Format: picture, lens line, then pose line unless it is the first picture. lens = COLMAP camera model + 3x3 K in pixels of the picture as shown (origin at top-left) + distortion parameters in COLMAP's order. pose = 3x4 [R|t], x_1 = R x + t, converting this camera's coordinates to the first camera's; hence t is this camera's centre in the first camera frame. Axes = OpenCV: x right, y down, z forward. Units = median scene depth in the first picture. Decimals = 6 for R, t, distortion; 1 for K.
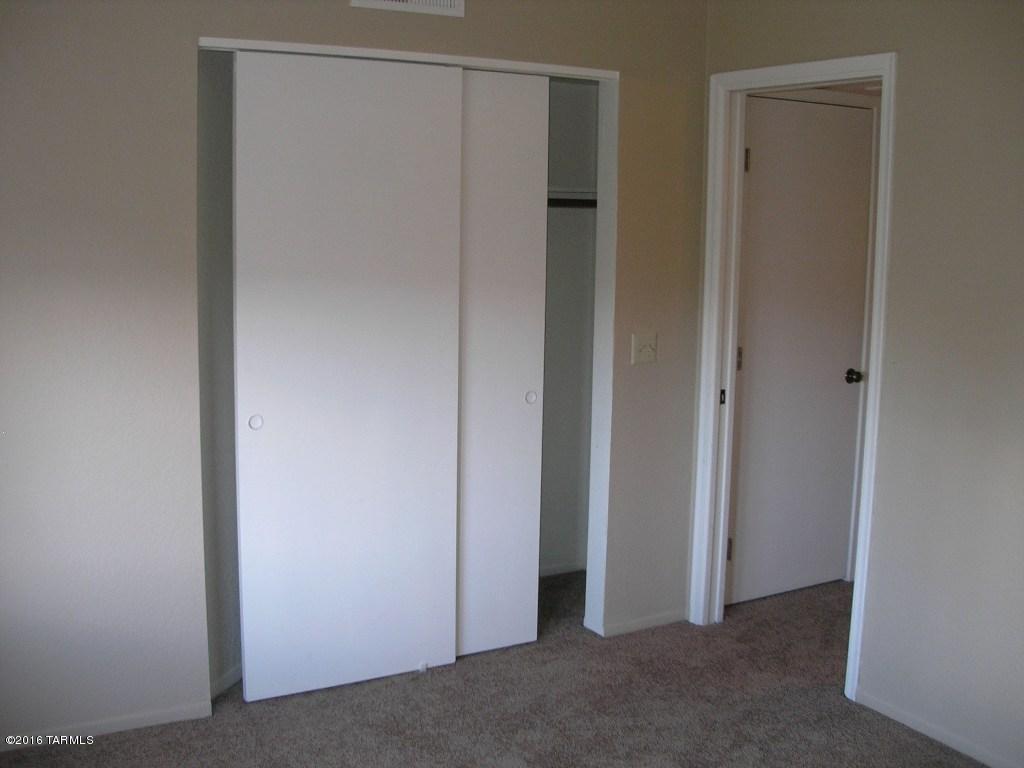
lens RADIAL K [[1135.7, 0, 510.5], [0, 1135.7, 389.6], [0, 0, 1]] dist [-0.156389, 0.000000]
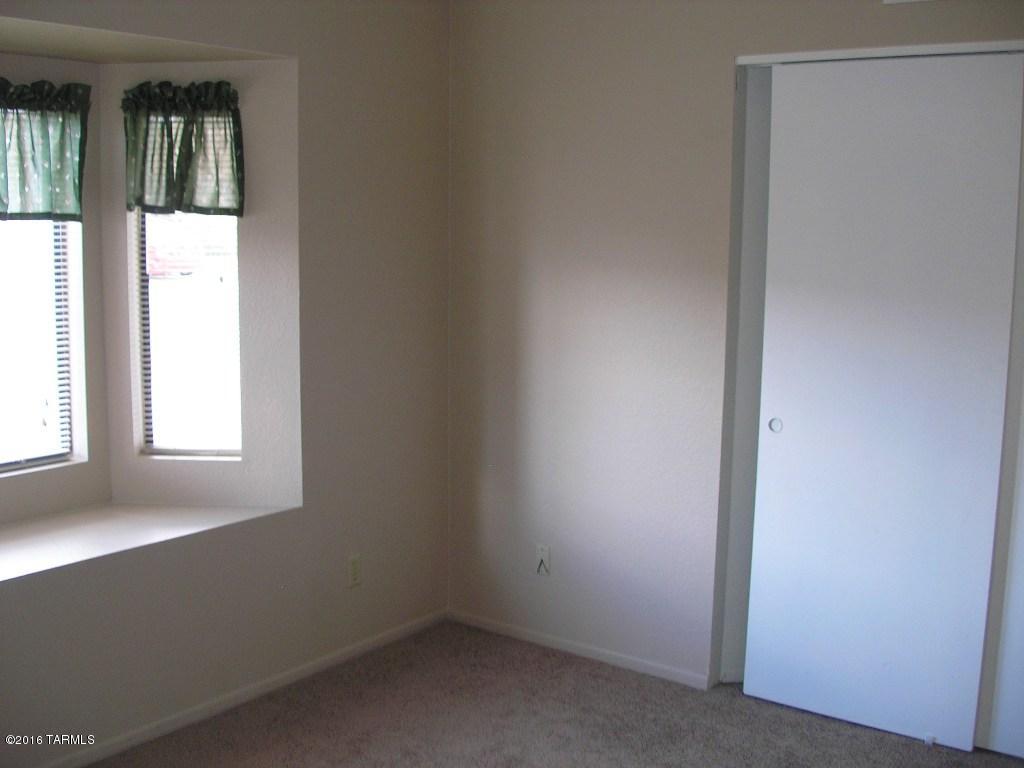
lens RADIAL K [[1135.7, 0, 512.1], [0, 1135.7, 378.3], [0, 0, 1]] dist [-0.156389, 0.000000]
pose [[0.385279, 0.122375, -0.914650, 0.608478], [-0.144302, 0.986964, 0.071265, -0.051816], [0.911448, 0.104529, 0.397915, 0.370954]]
